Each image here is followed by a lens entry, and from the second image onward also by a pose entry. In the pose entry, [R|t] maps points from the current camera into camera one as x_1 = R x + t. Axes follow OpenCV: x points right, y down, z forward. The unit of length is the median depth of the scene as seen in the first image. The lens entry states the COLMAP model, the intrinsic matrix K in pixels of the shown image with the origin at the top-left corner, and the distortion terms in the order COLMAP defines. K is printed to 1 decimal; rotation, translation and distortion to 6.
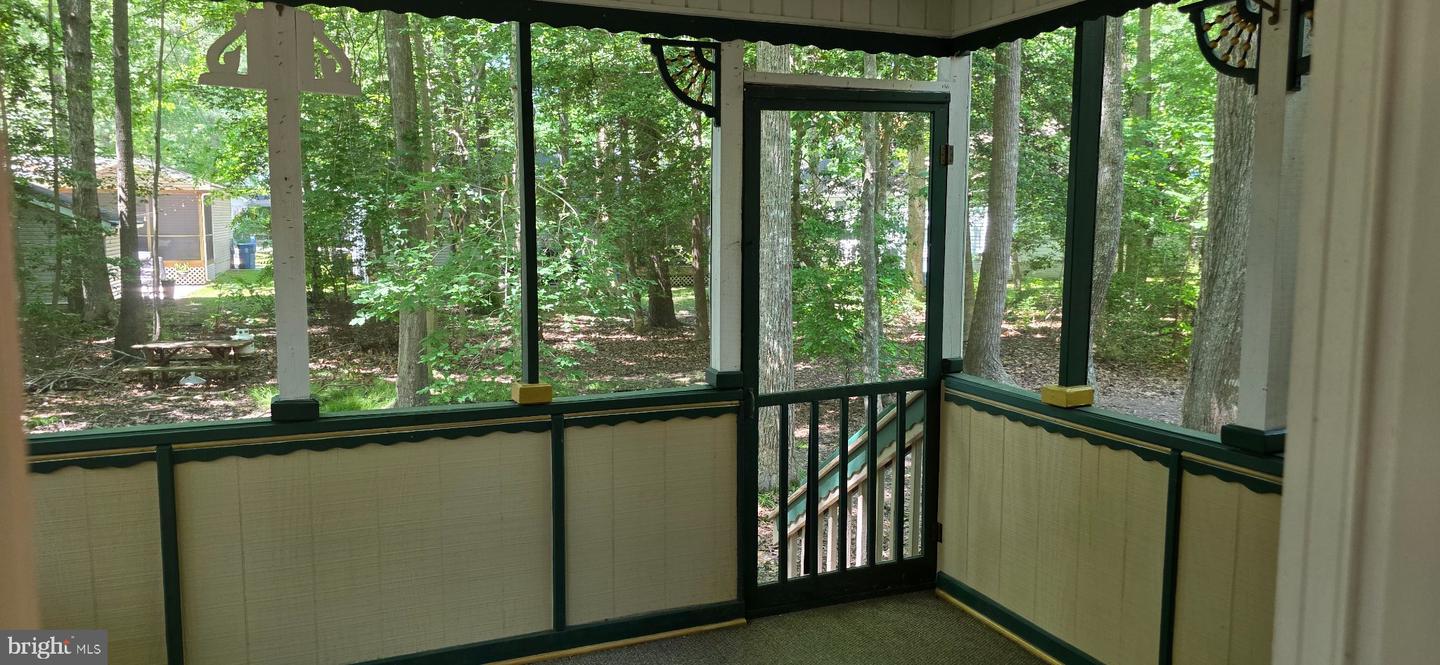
lens RADIAL K [[967.4, 0, 720.0], [0, 967.4, 332.5], [0, 0, 1]] dist [0.064494, -0.084176]
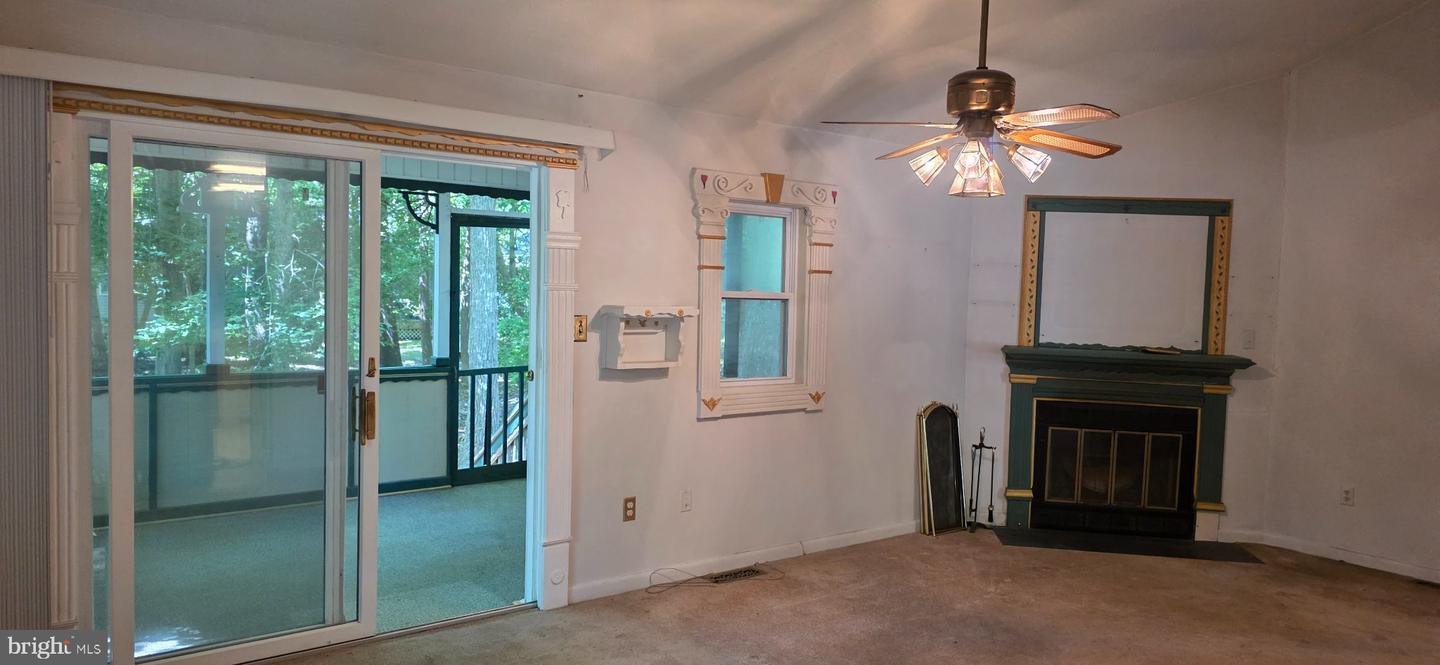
lens RADIAL K [[967.4, 0, 720.0], [0, 967.4, 332.5], [0, 0, 1]] dist [0.064494, -0.084176]
pose [[0.962905, 0.004912, 0.269795, 0.017974], [0.011518, 0.998175, -0.059281, 0.111250], [-0.269593, 0.060189, 0.961091, -1.021891]]
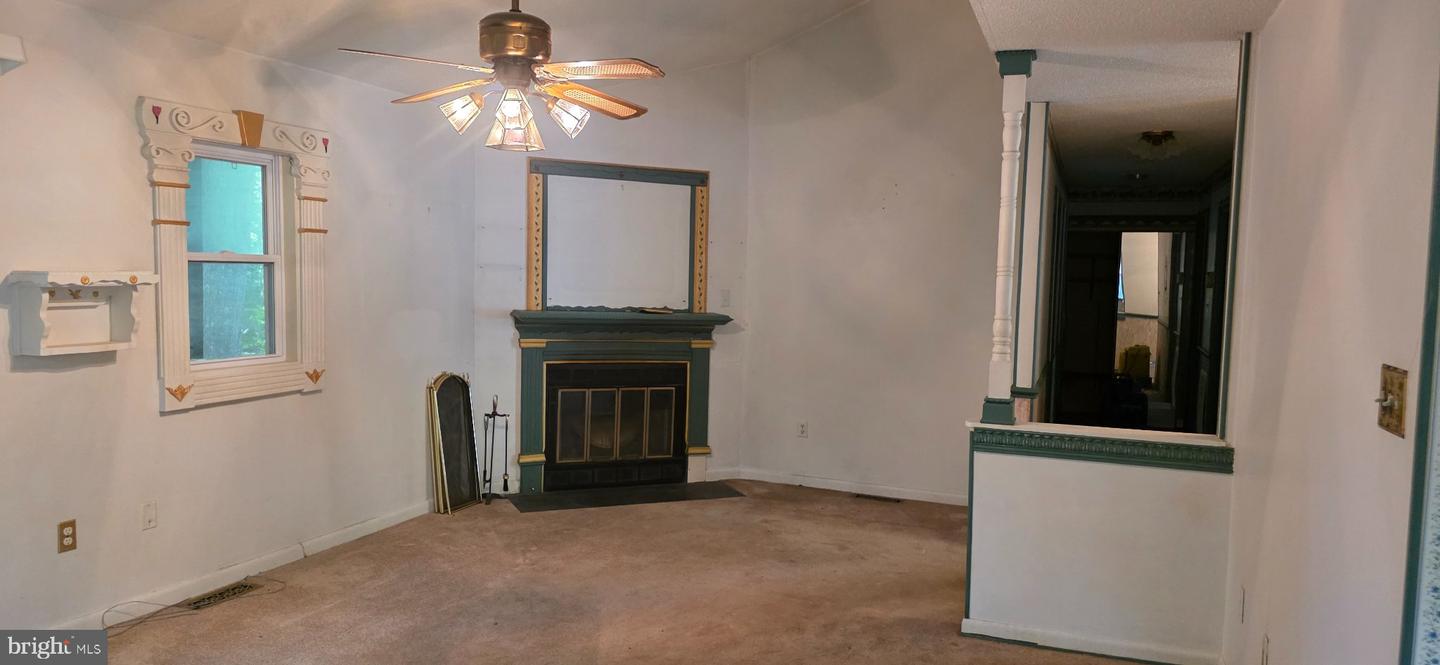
lens RADIAL K [[967.4, 0, 720.0], [0, 967.4, 332.5], [0, 0, 1]] dist [0.064494, -0.084176]
pose [[0.688259, -0.041251, 0.724292, -0.023286], [0.064276, 0.997923, -0.004243, 0.103568], [-0.722612, 0.049475, 0.689481, -0.842695]]
